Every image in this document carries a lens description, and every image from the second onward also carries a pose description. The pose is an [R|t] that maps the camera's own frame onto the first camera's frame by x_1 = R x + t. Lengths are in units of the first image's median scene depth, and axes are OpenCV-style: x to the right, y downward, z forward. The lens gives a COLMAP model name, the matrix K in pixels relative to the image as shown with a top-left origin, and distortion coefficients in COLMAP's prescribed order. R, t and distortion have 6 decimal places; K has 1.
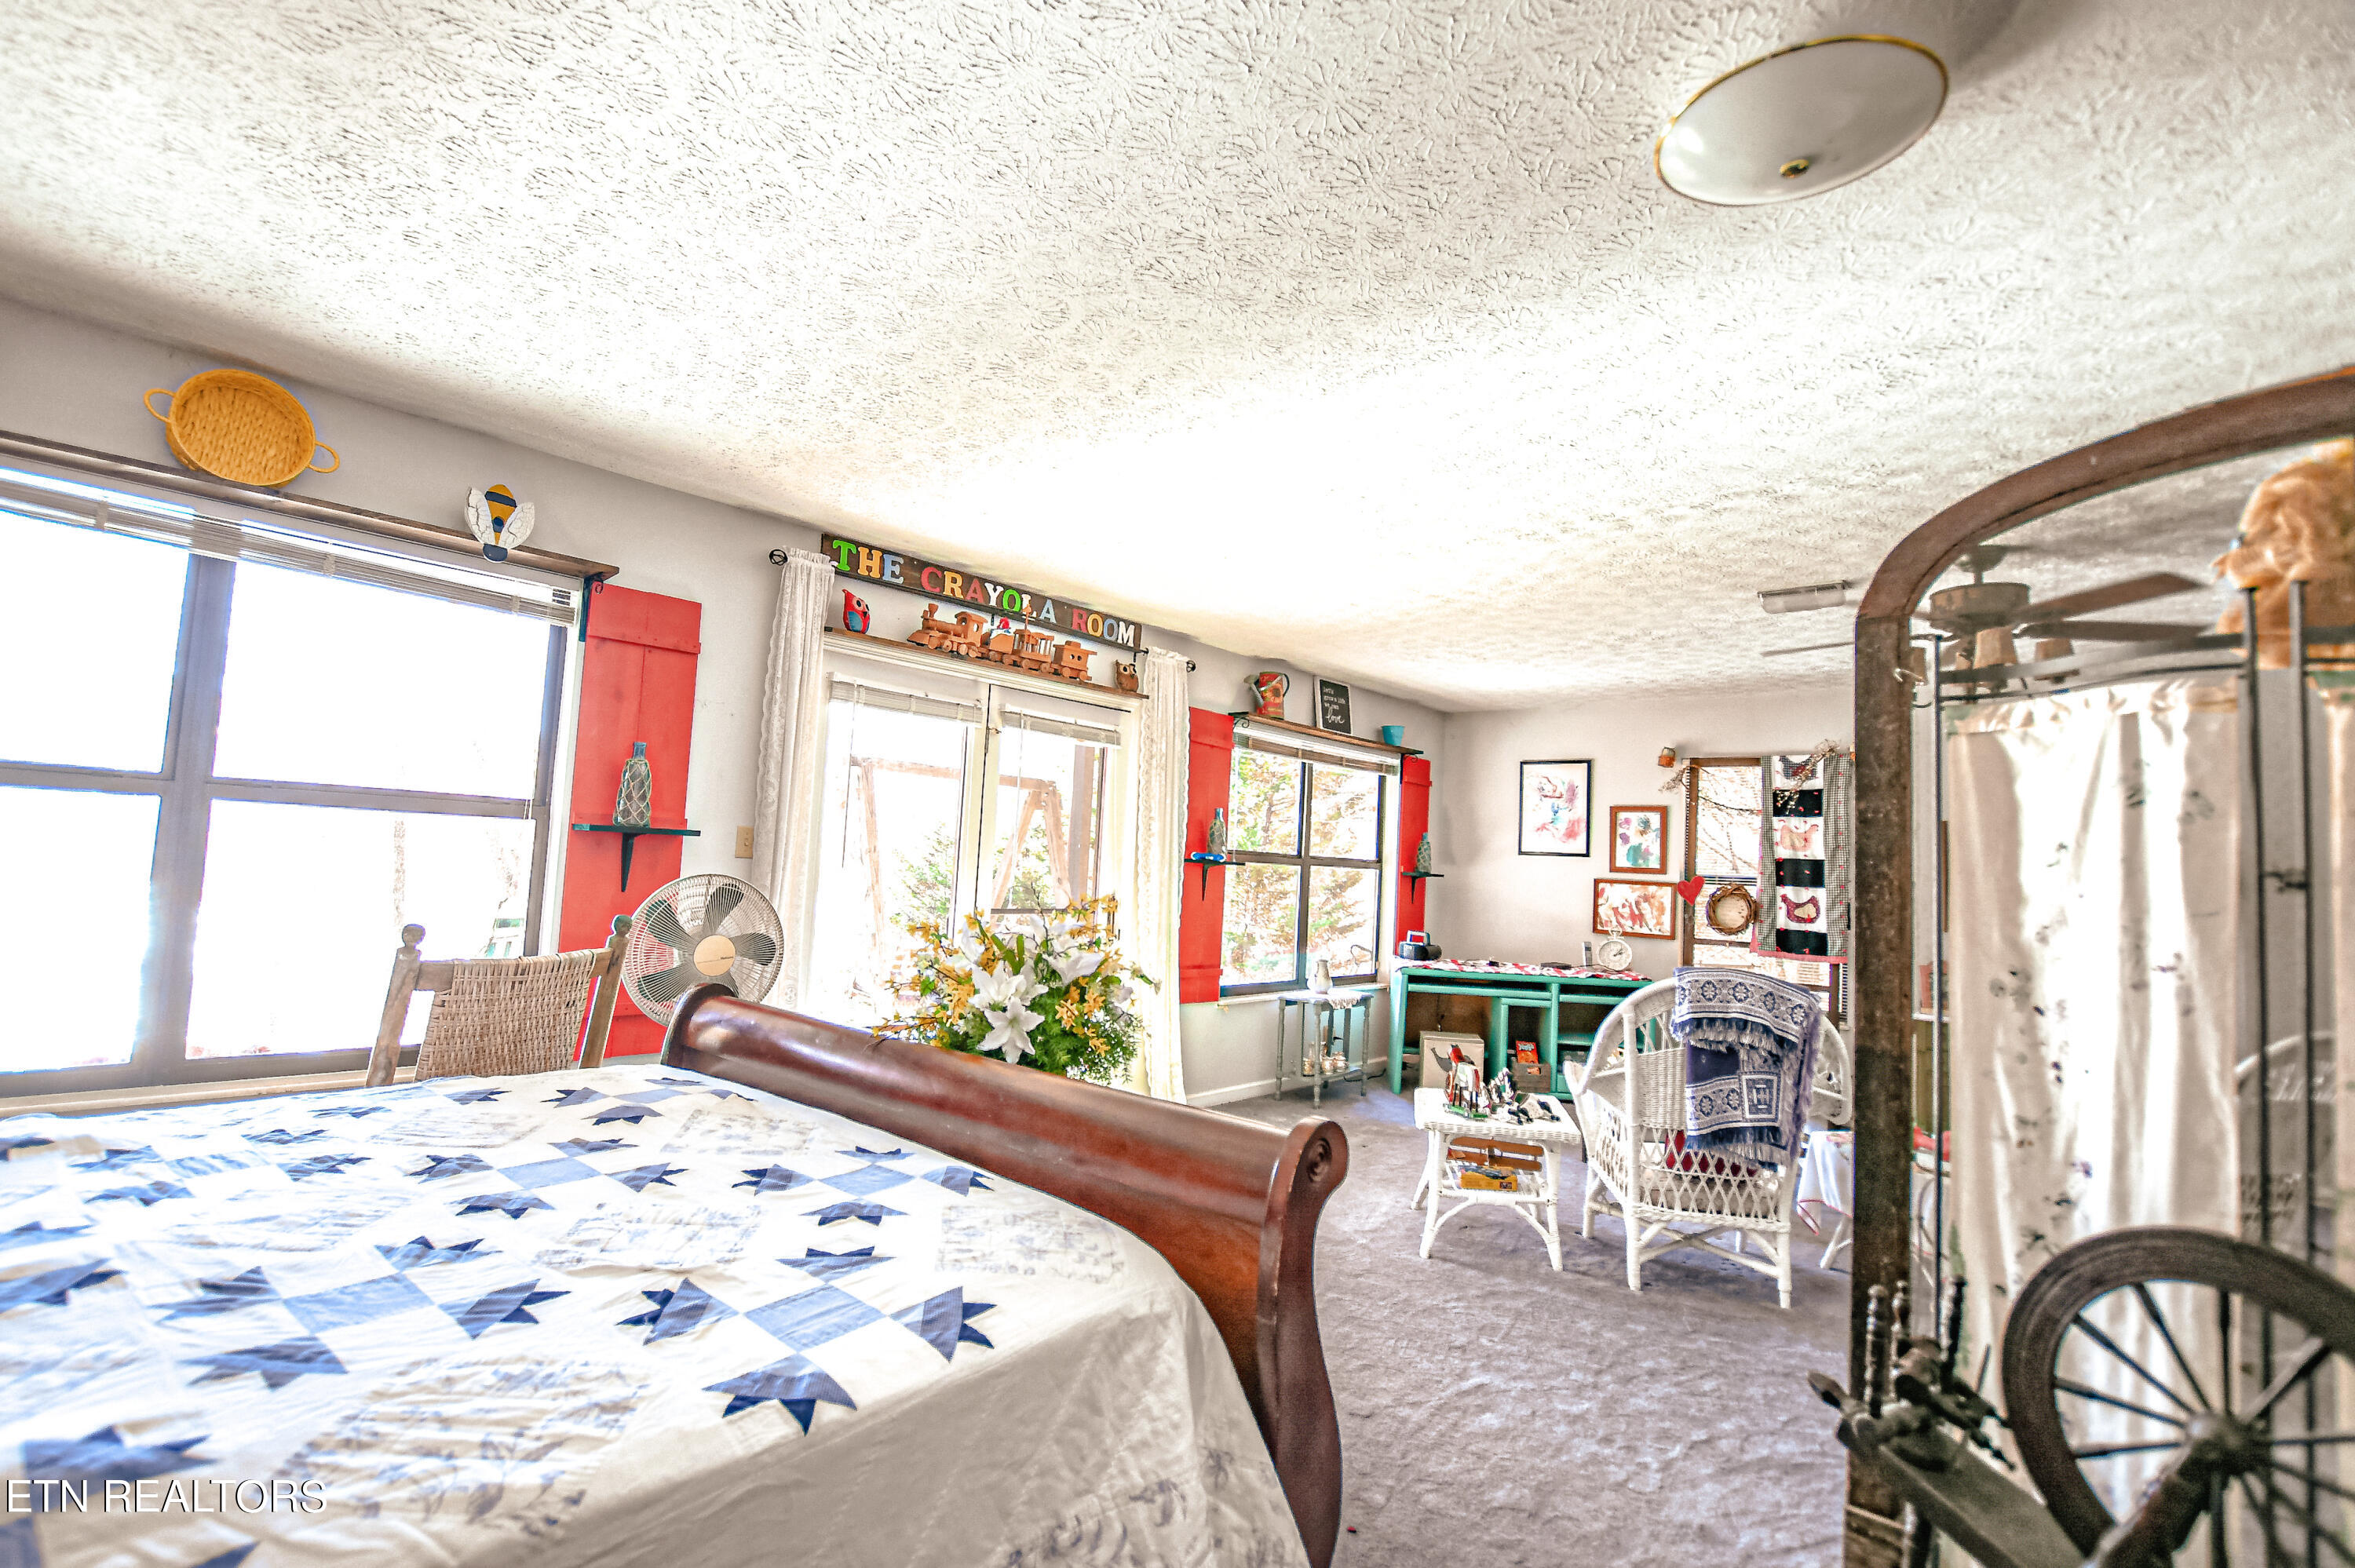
lens RADIAL K [[1053.7, 0, 1163.7], [0, 1053.7, 785.6], [0, 0, 1]] dist [-0.034027, 0.004367]
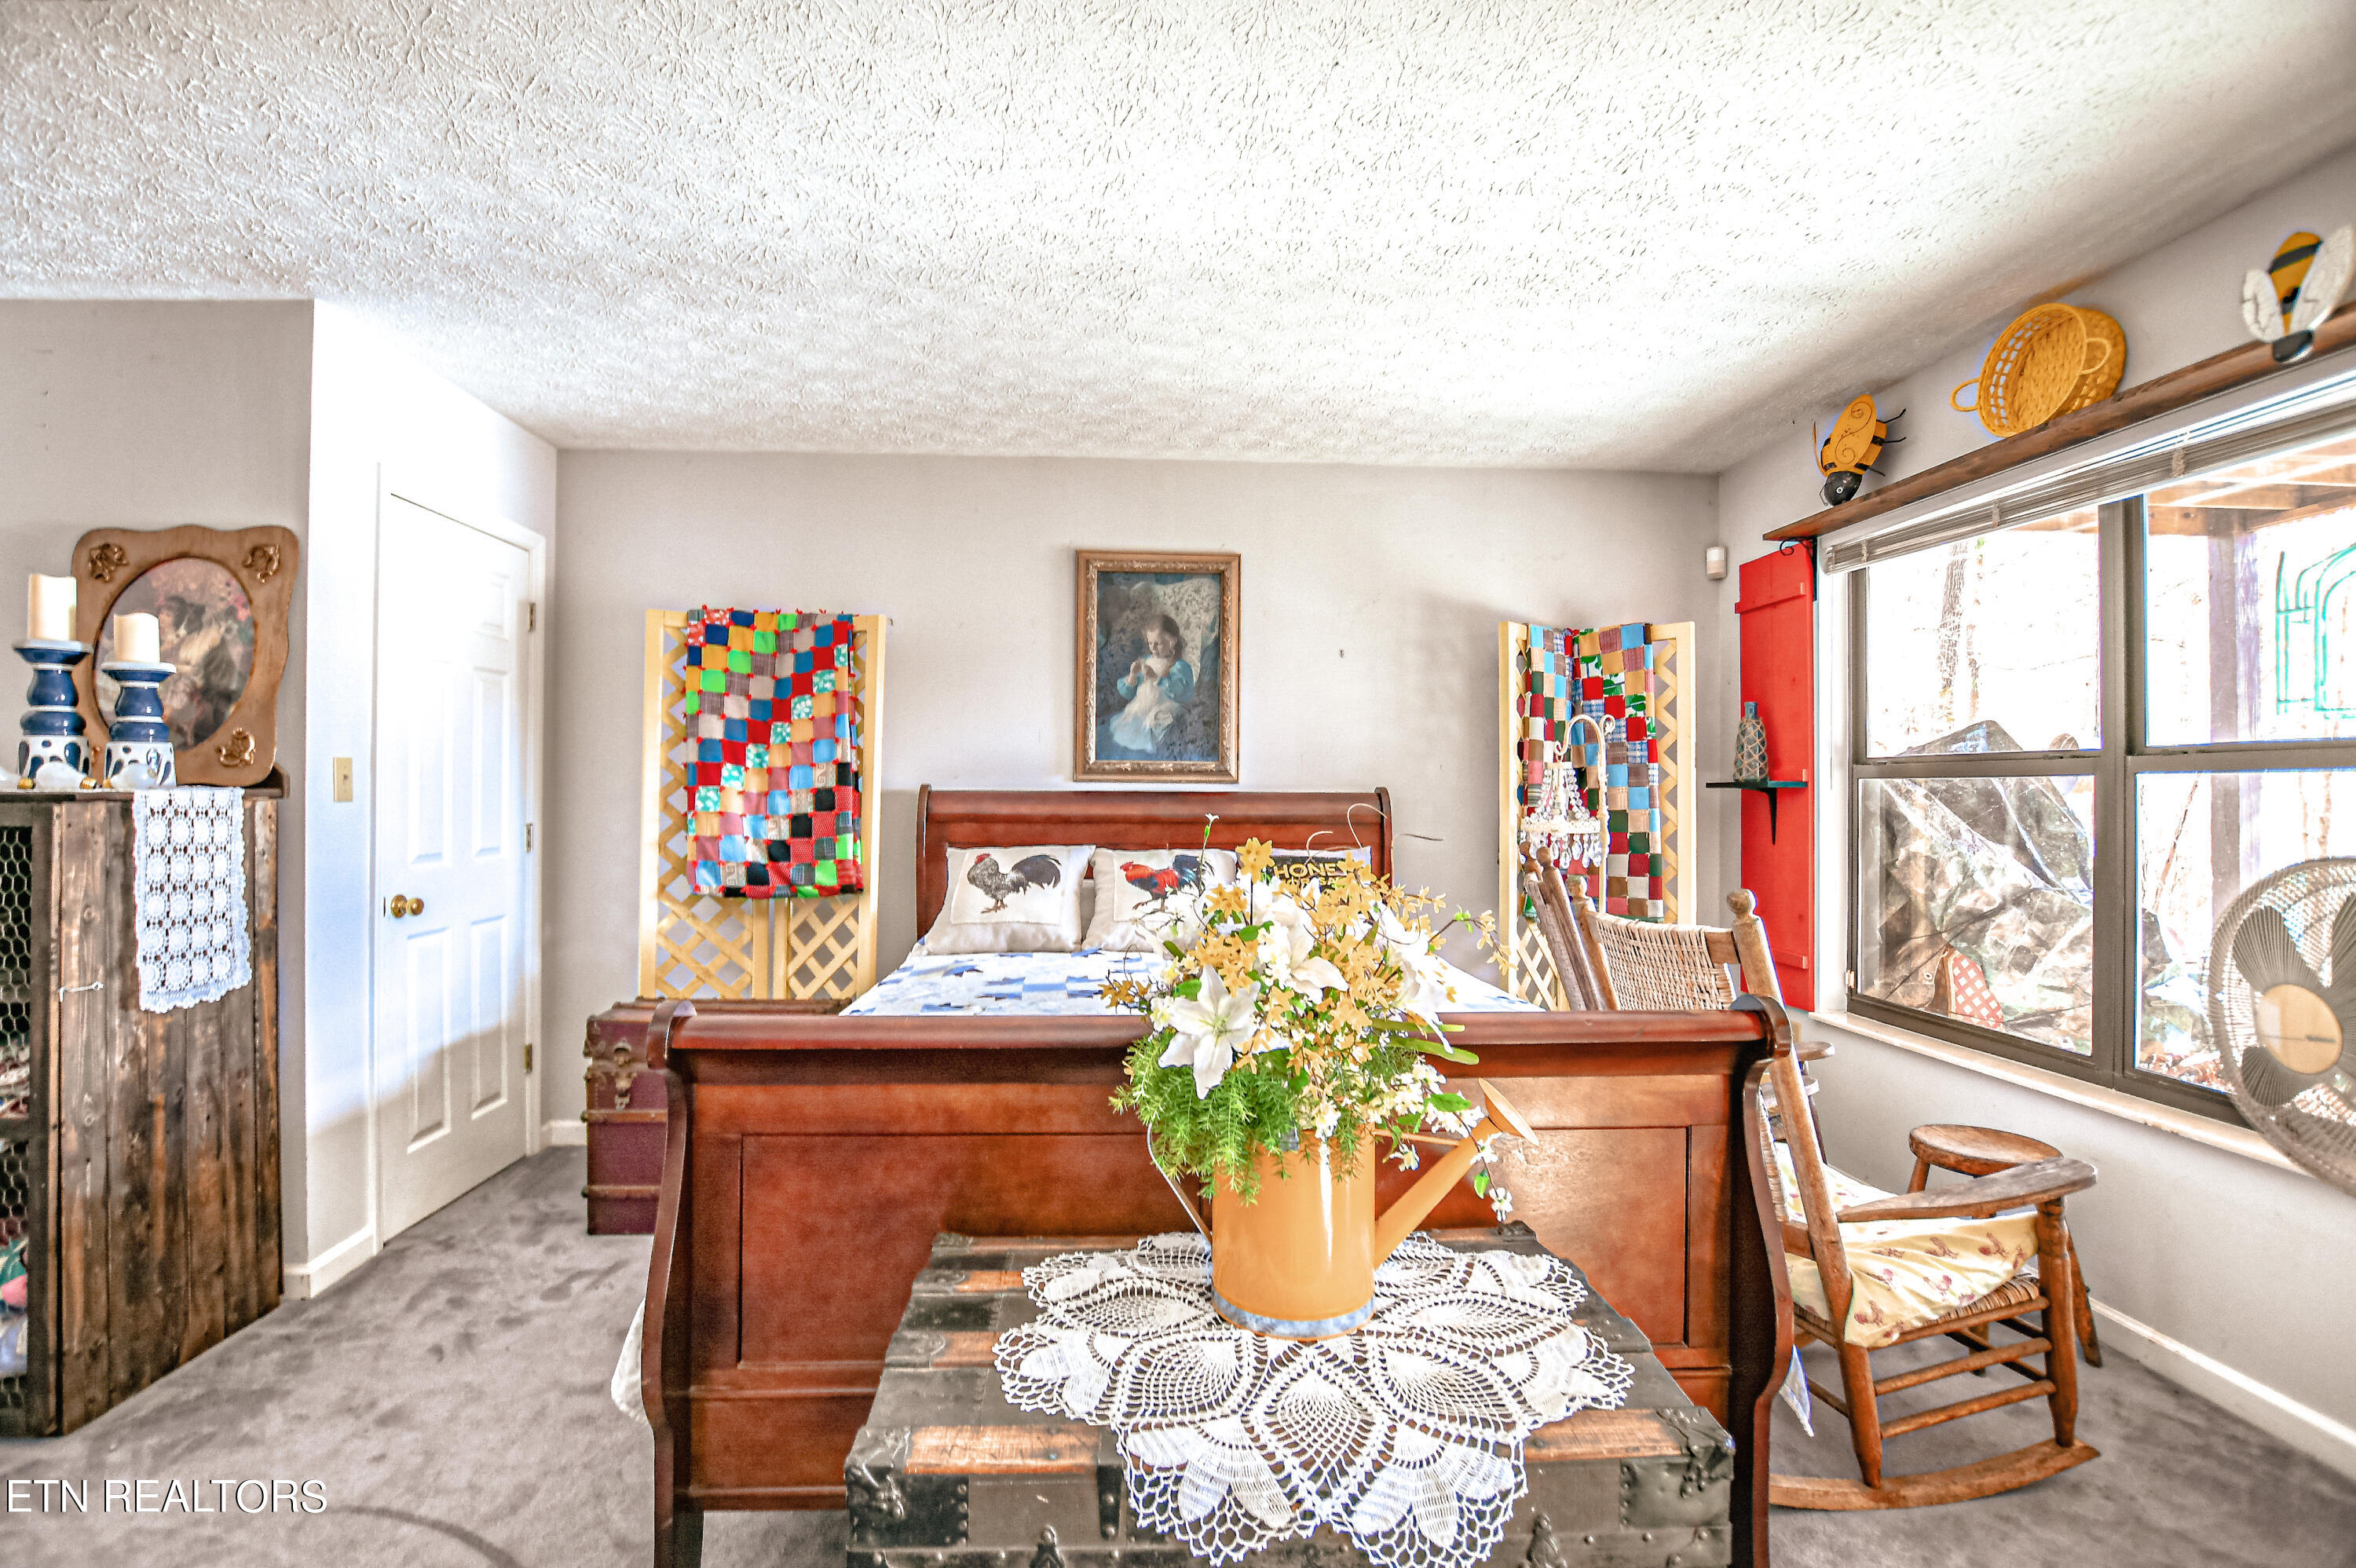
lens RADIAL K [[1054.2, 0, 1157.7], [0, 1054.2, 792.8], [0, 0, 1]] dist [-0.034027, 0.004367]
pose [[-0.704683, -0.054973, -0.707389, 0.158490], [0.013987, 0.995724, -0.091314, 0.056005], [0.709384, -0.074242, -0.700901, 0.581428]]
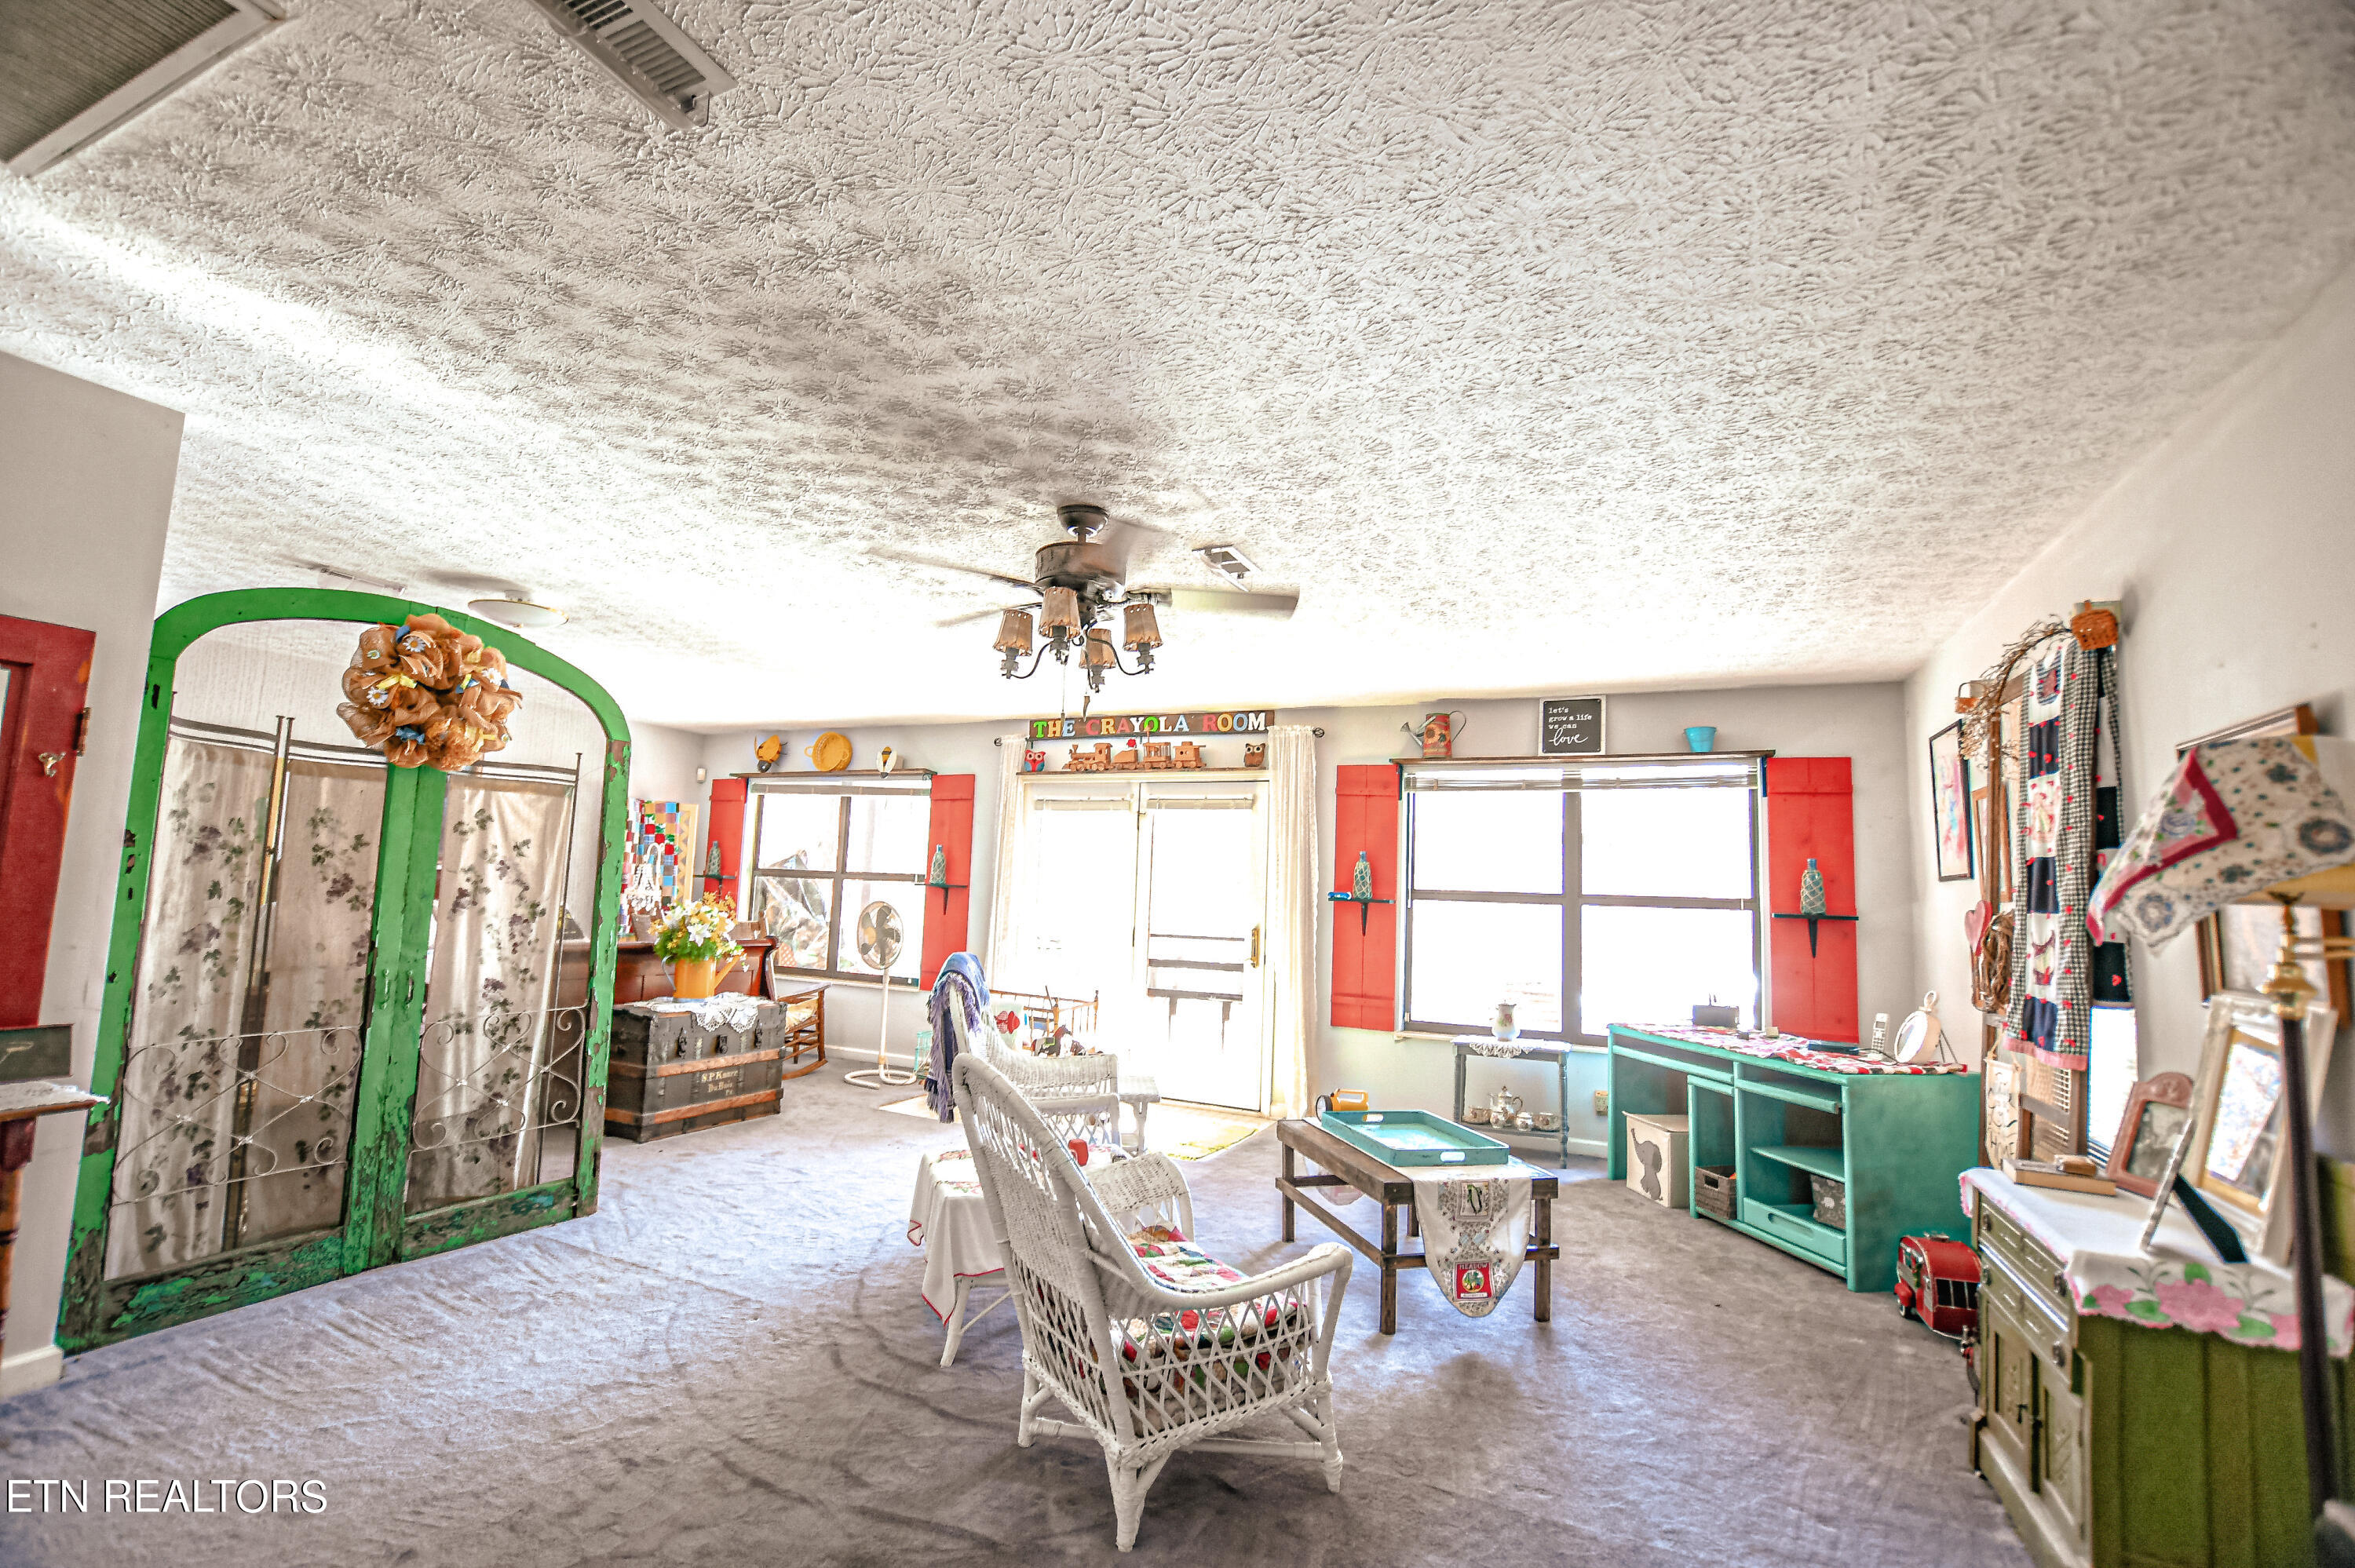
lens RADIAL K [[1053.7, 0, 1180.0], [0, 1053.7, 785.9], [0, 0, 1]] dist [-0.034027, 0.004367]
pose [[0.306233, -0.139361, -0.941700, 1.227686], [0.048118, 0.990228, -0.130895, 0.104682], [0.950740, -0.005229, 0.309946, 0.562418]]
